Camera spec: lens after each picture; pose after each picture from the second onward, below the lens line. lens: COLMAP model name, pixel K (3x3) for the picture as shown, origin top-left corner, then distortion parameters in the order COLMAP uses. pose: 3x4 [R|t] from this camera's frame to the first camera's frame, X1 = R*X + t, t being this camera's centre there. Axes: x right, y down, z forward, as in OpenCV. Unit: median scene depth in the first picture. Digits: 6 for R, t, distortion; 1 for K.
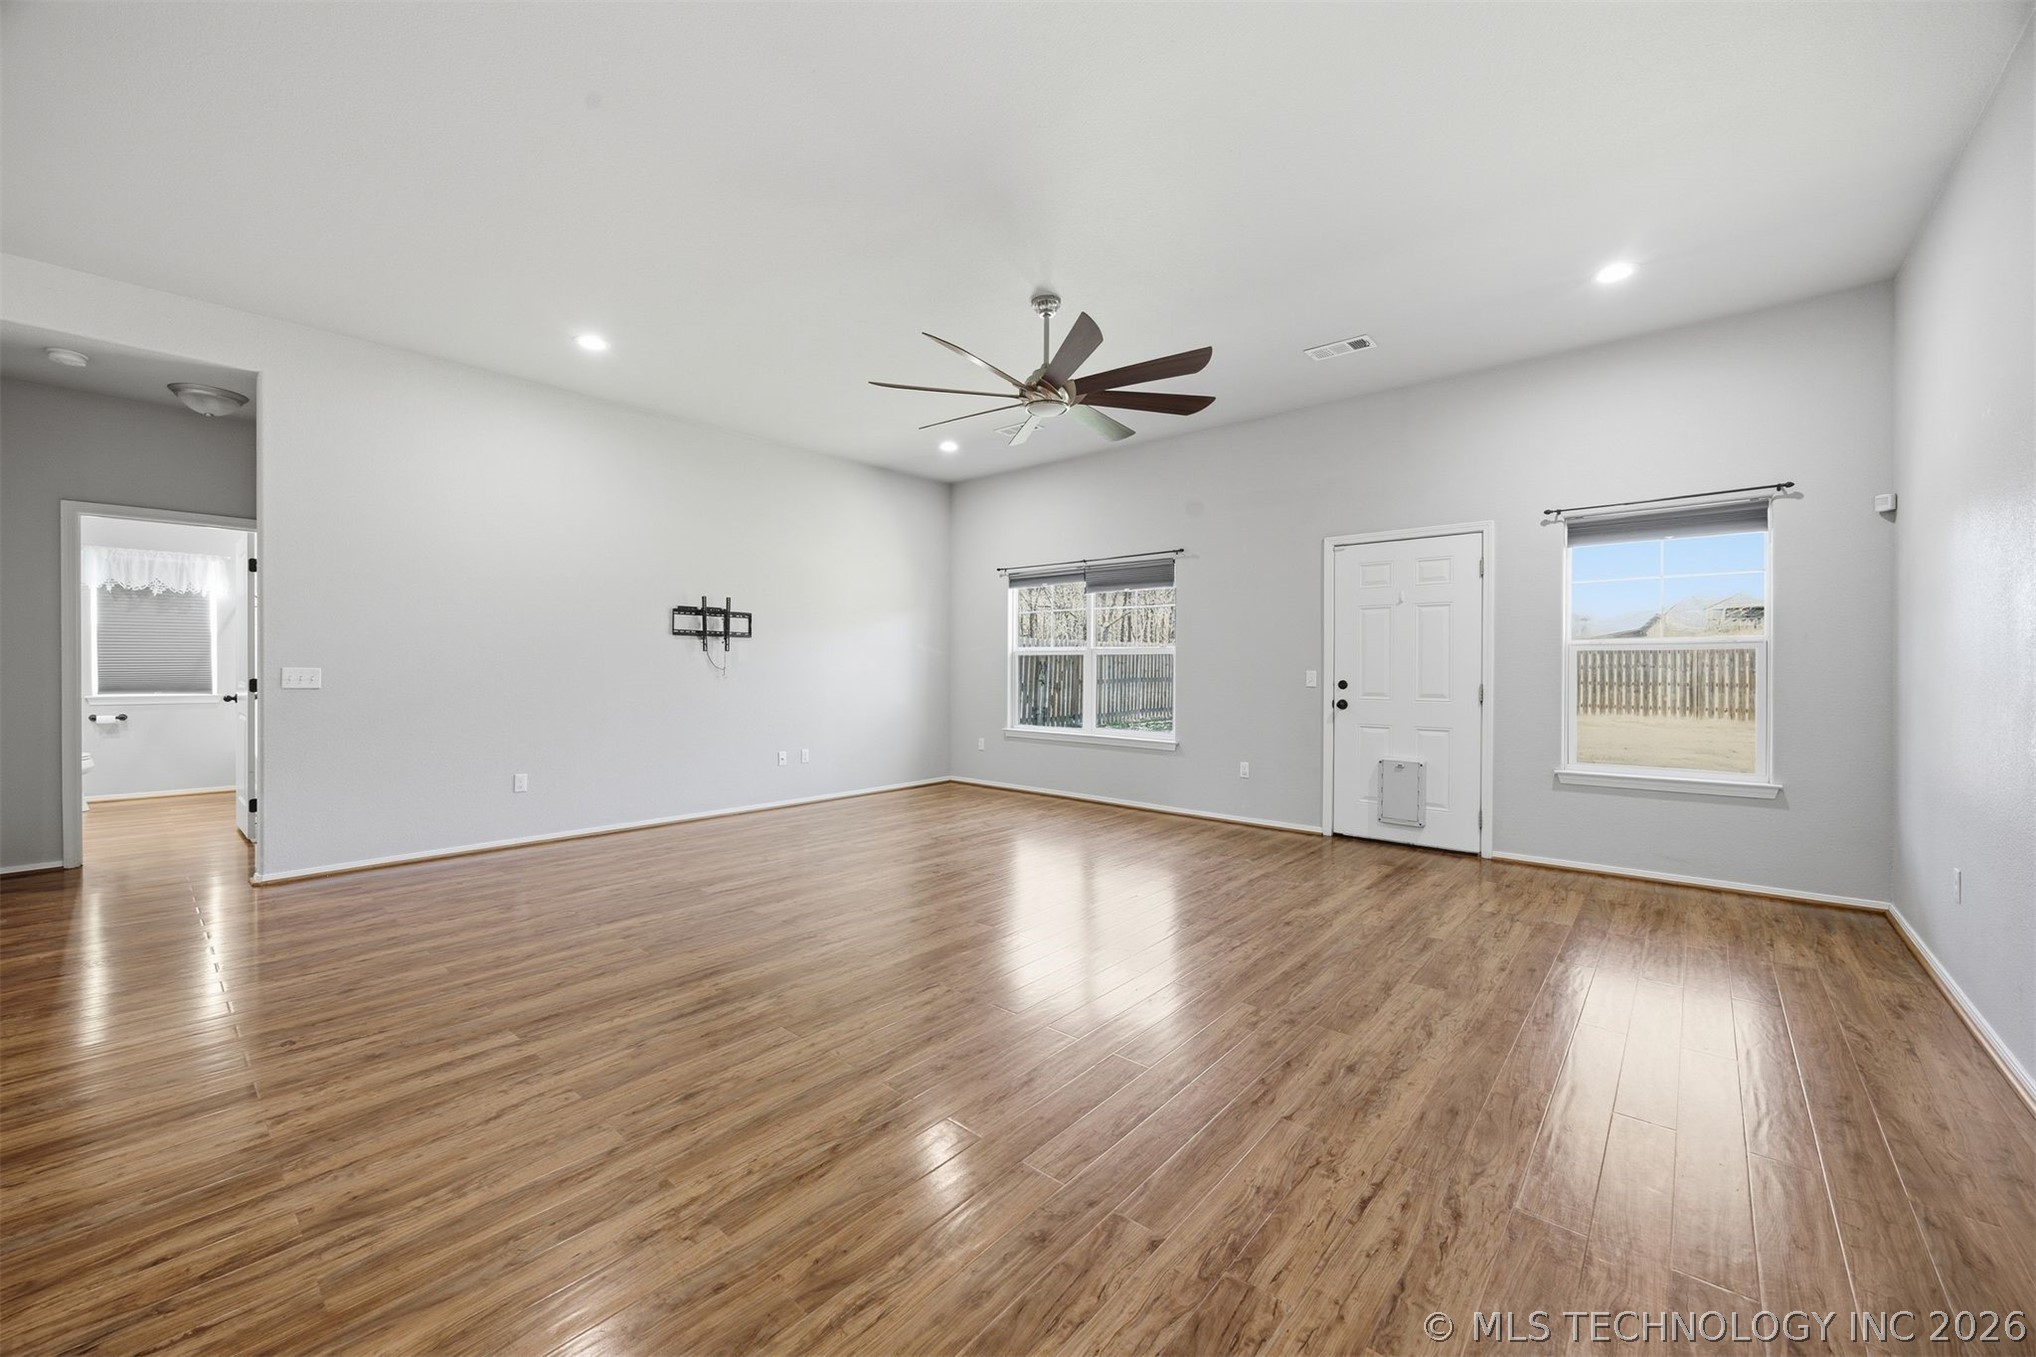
lens RADIAL K [[782.9, 0, 1015.7], [0, 782.9, 667.8], [0, 0, 1]] dist [-0.004571, -0.000318]
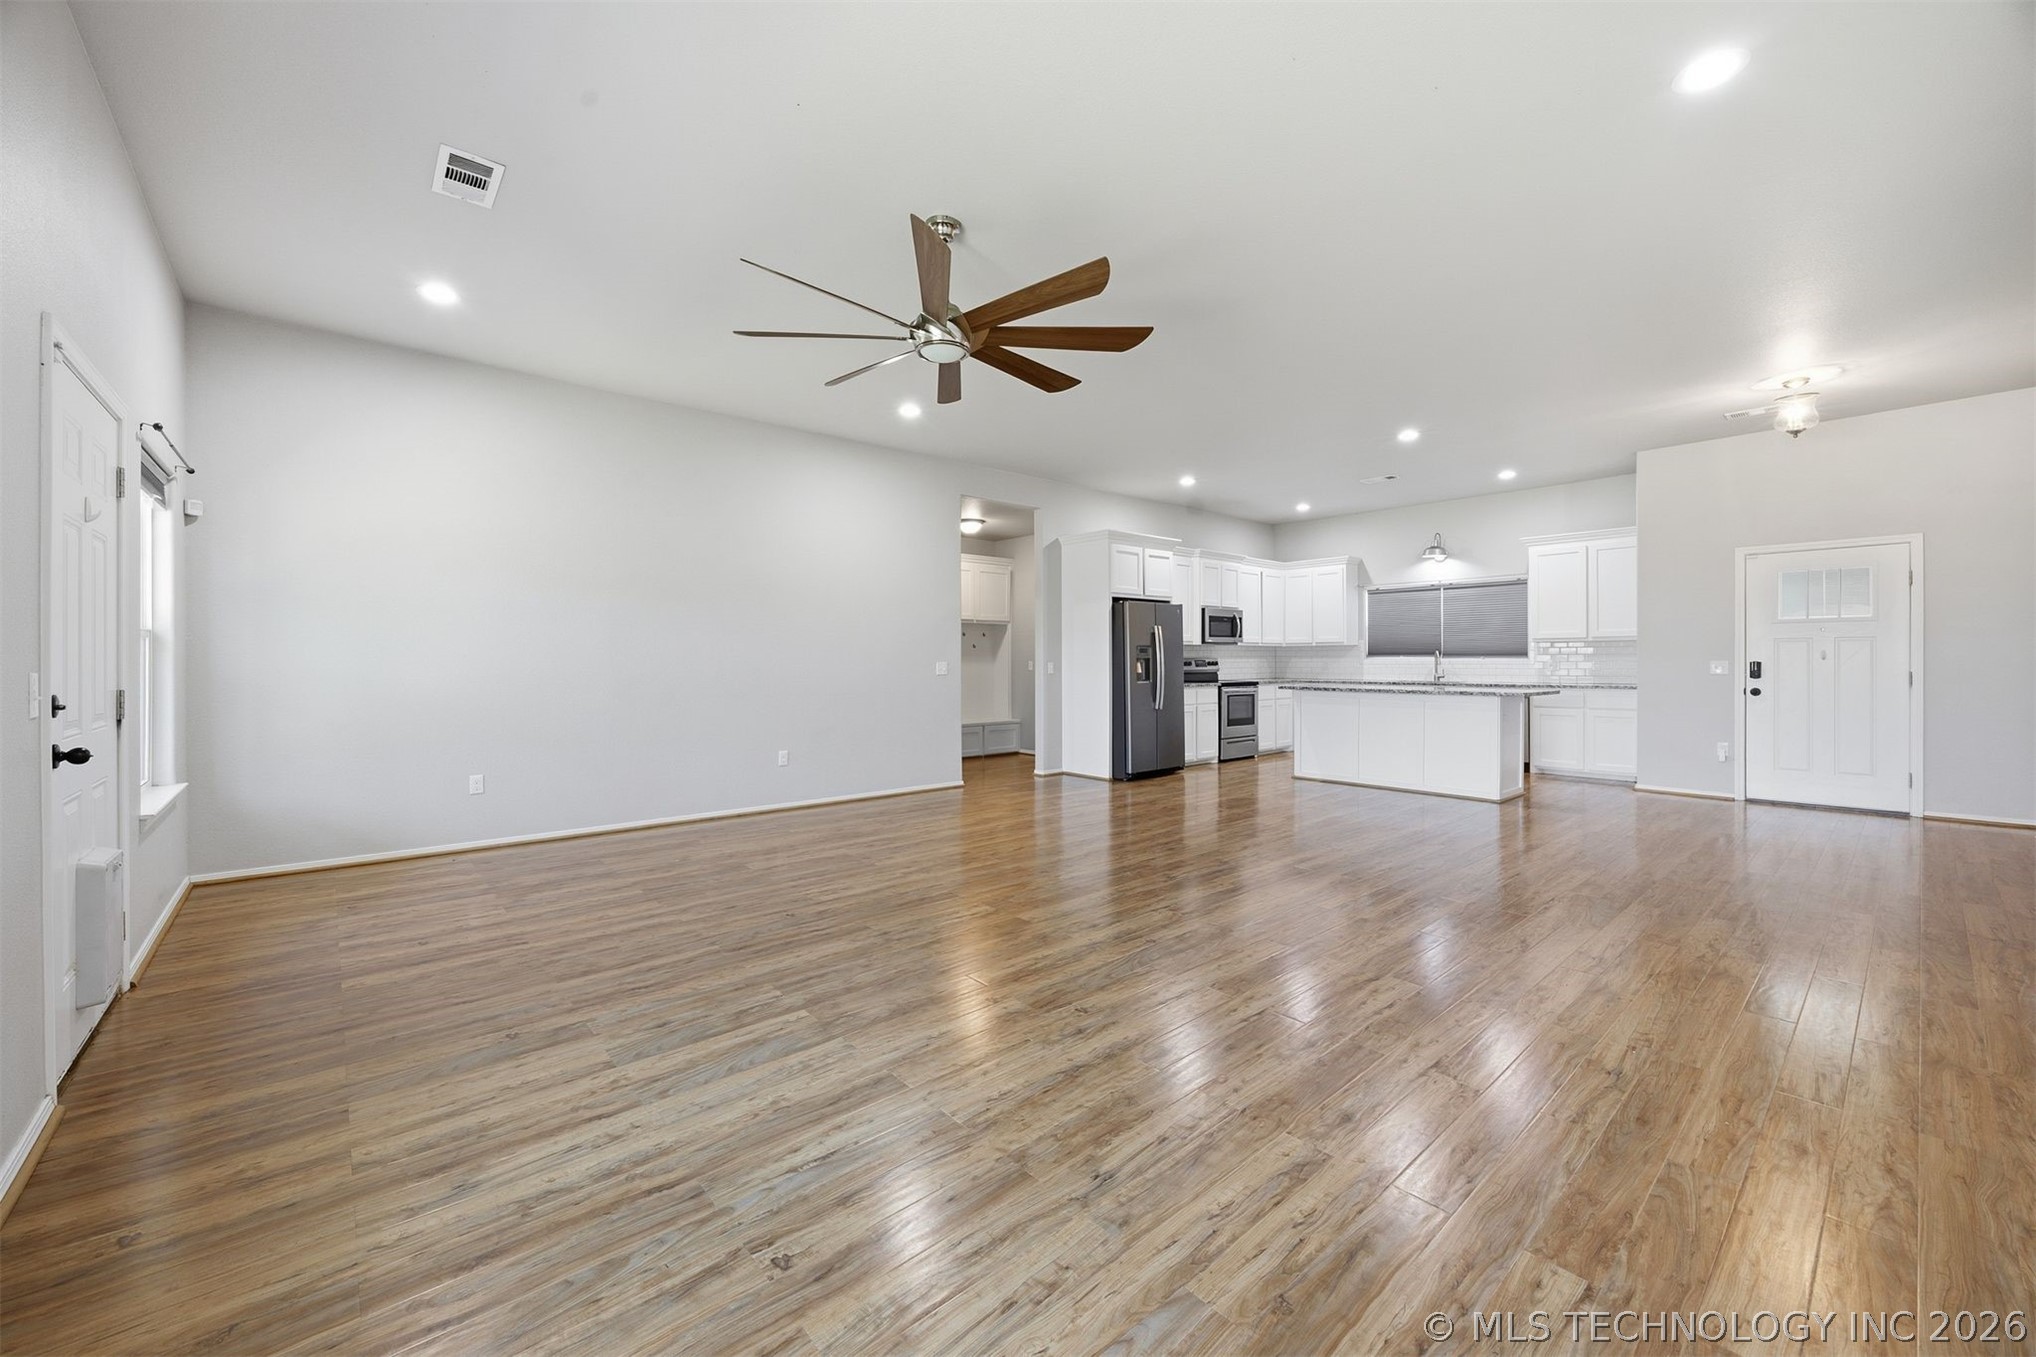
lens RADIAL K [[782.9, 0, 1009.6], [0, 782.9, 669.7], [0, 0, 1]] dist [-0.004571, -0.000318]
pose [[-0.990334, -0.003158, 0.138664, -0.141807], [-0.001456, 0.999922, 0.012374, -0.001527], [-0.138692, 0.012052, -0.990262, 1.735159]]
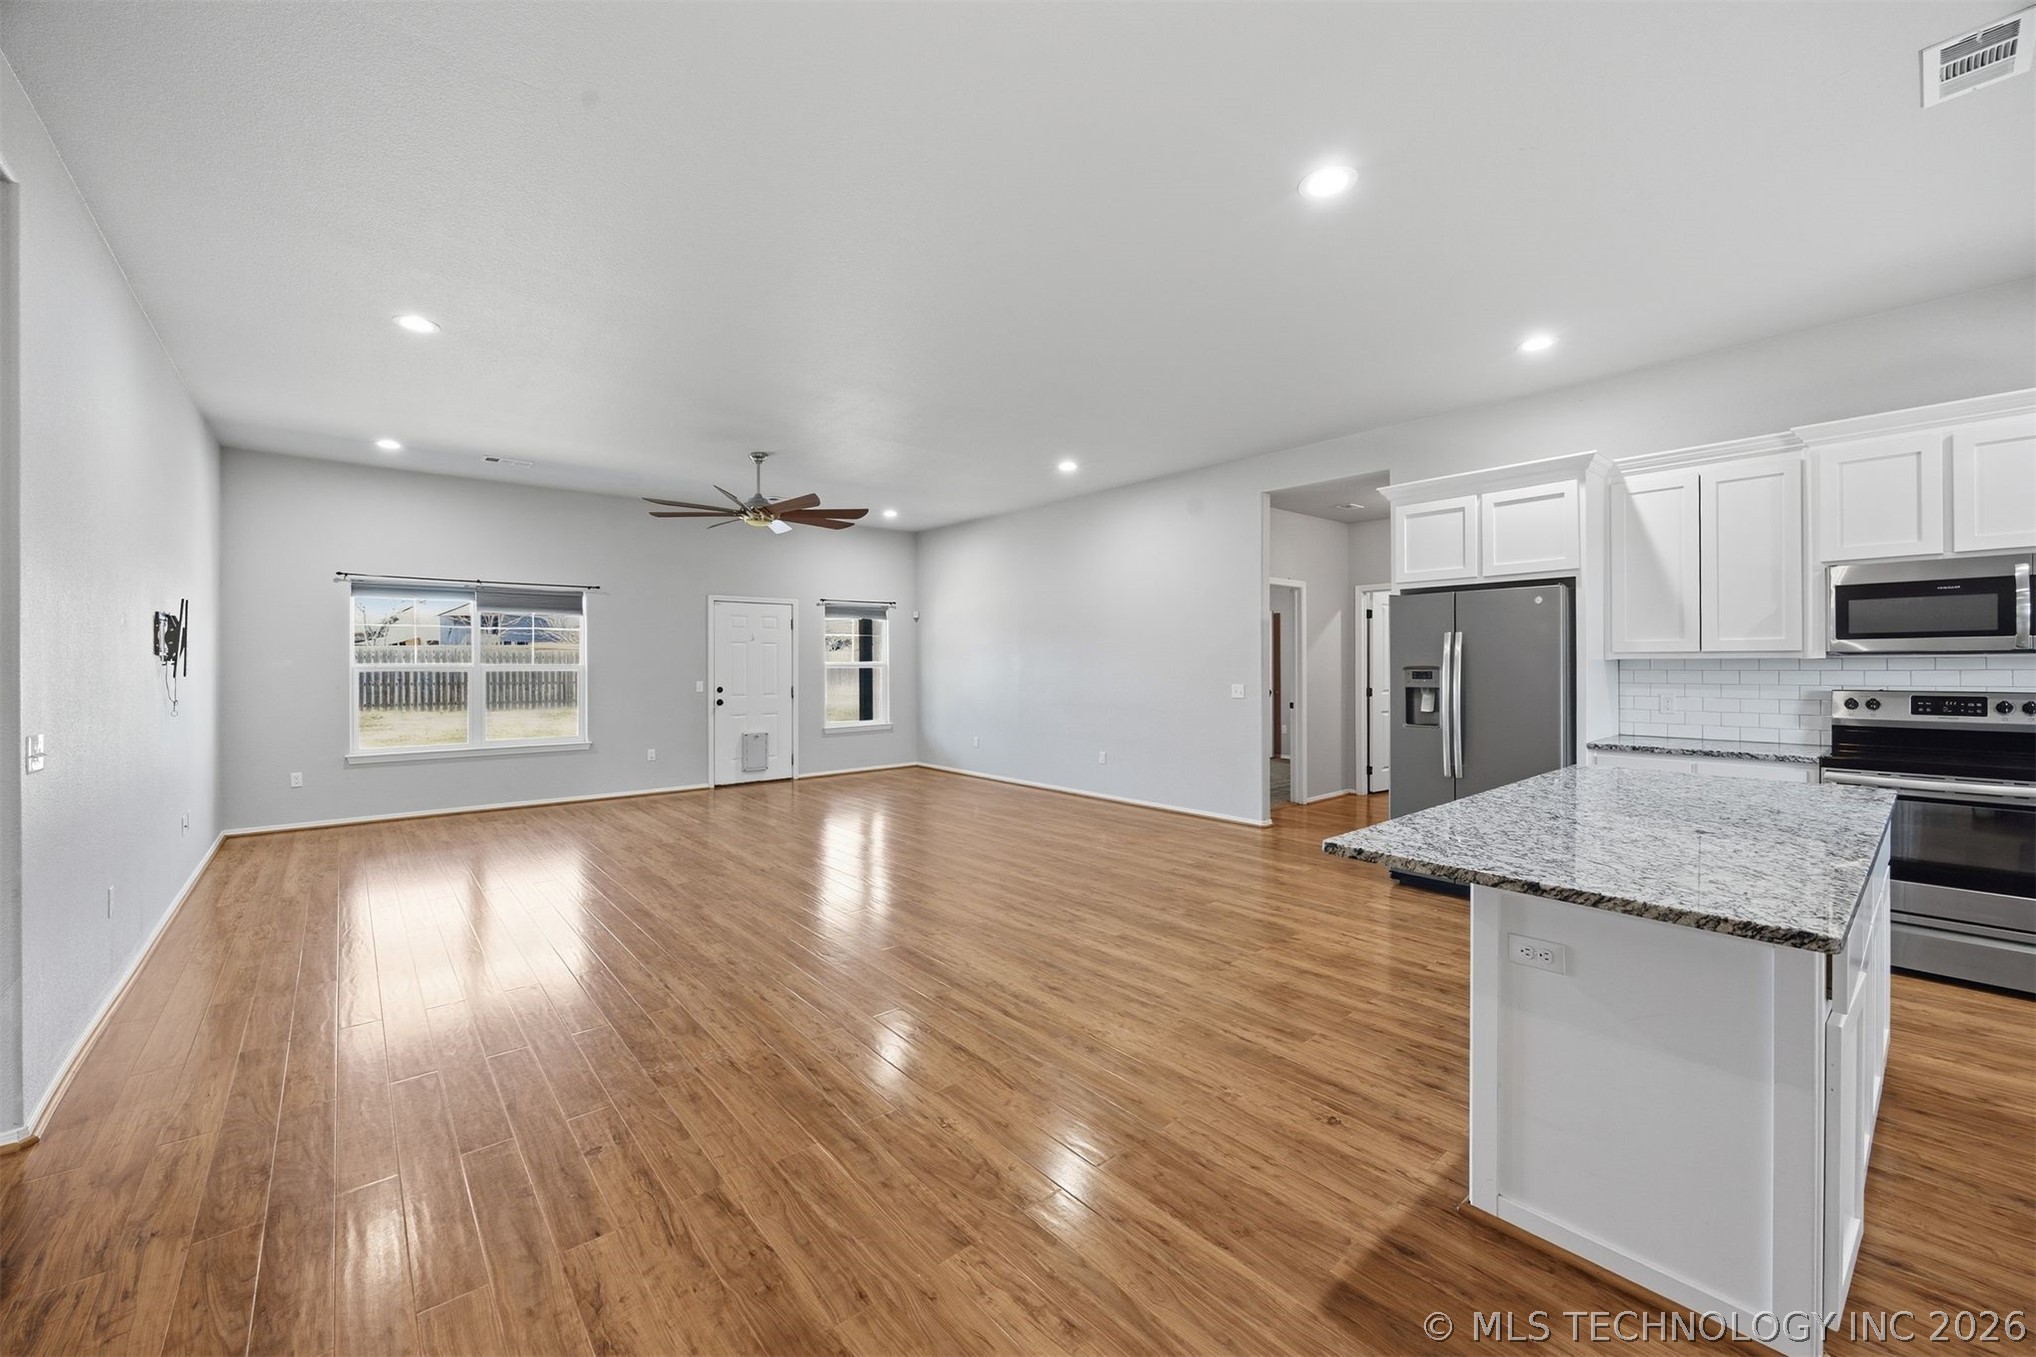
lens RADIAL K [[782.9, 0, 1008.1], [0, 782.9, 662.9], [0, 0, 1]] dist [-0.004571, -0.000318]
pose [[0.143621, -0.005555, 0.989617, -1.400442], [0.004994, 0.999976, 0.004889, -0.049778], [-0.989620, 0.004240, 0.143645, 0.258162]]
